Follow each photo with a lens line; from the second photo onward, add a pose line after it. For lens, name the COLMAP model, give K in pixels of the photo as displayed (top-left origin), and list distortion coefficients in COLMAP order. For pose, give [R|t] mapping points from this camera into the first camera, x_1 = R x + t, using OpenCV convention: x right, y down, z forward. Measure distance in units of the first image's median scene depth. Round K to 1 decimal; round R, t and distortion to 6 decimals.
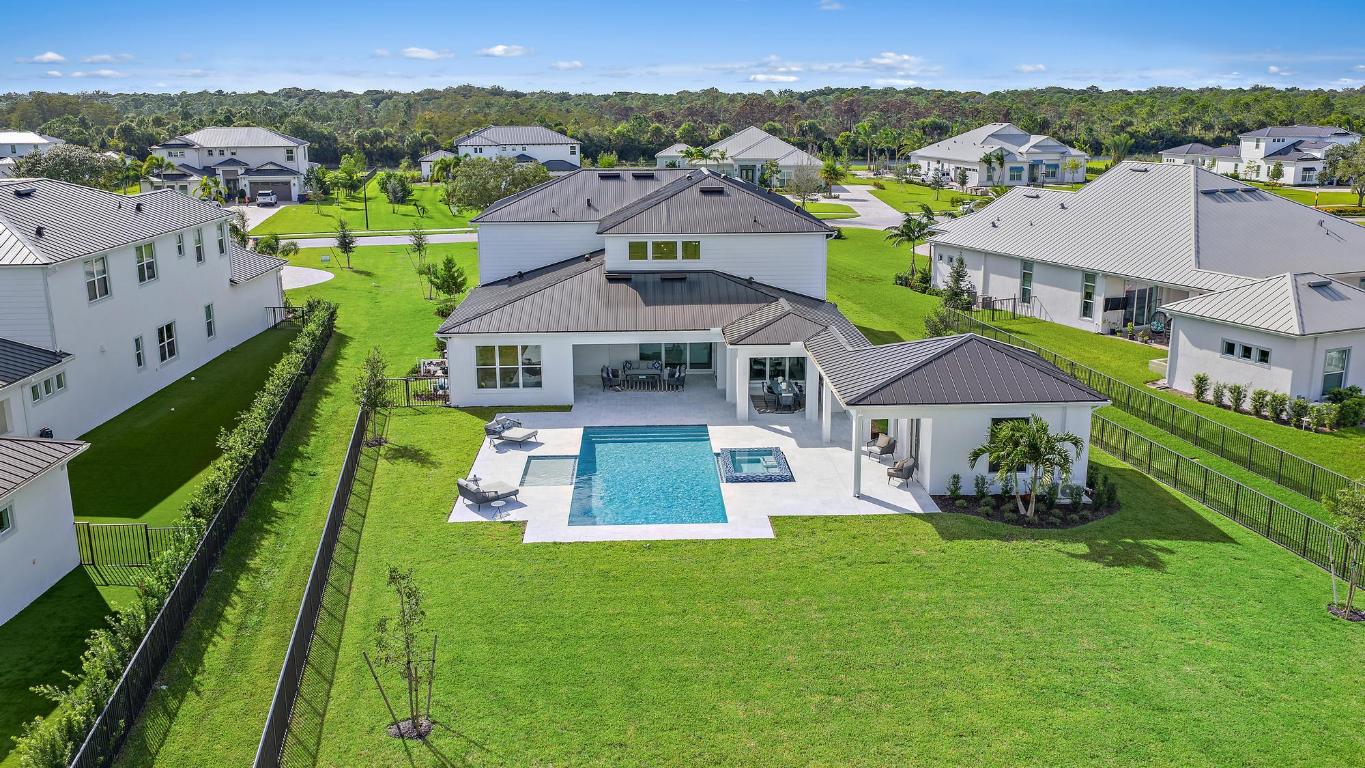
lens RADIAL K [[1156.5, 0, 682.5], [0, 1156.5, 384.0], [0, 0, 1]] dist [0.030117, -0.059851]
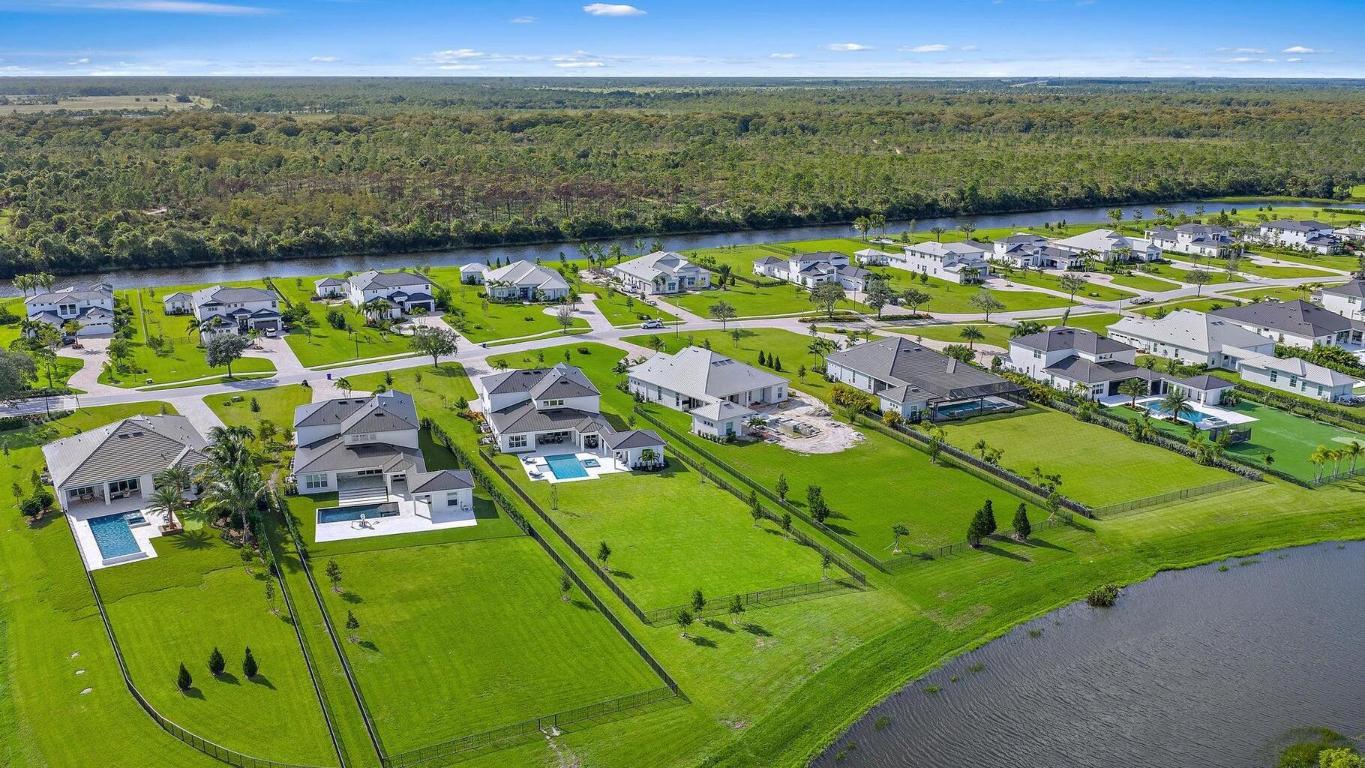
lens RADIAL K [[1156.5, 0, 682.5], [0, 1156.5, 384.0], [0, 0, 1]] dist [0.030117, -0.059851]
pose [[0.967357, -0.060903, 0.245990, -0.561655], [0.055954, 0.998066, 0.027065, -0.279018], [-0.247163, -0.012417, 0.968894, -2.820164]]
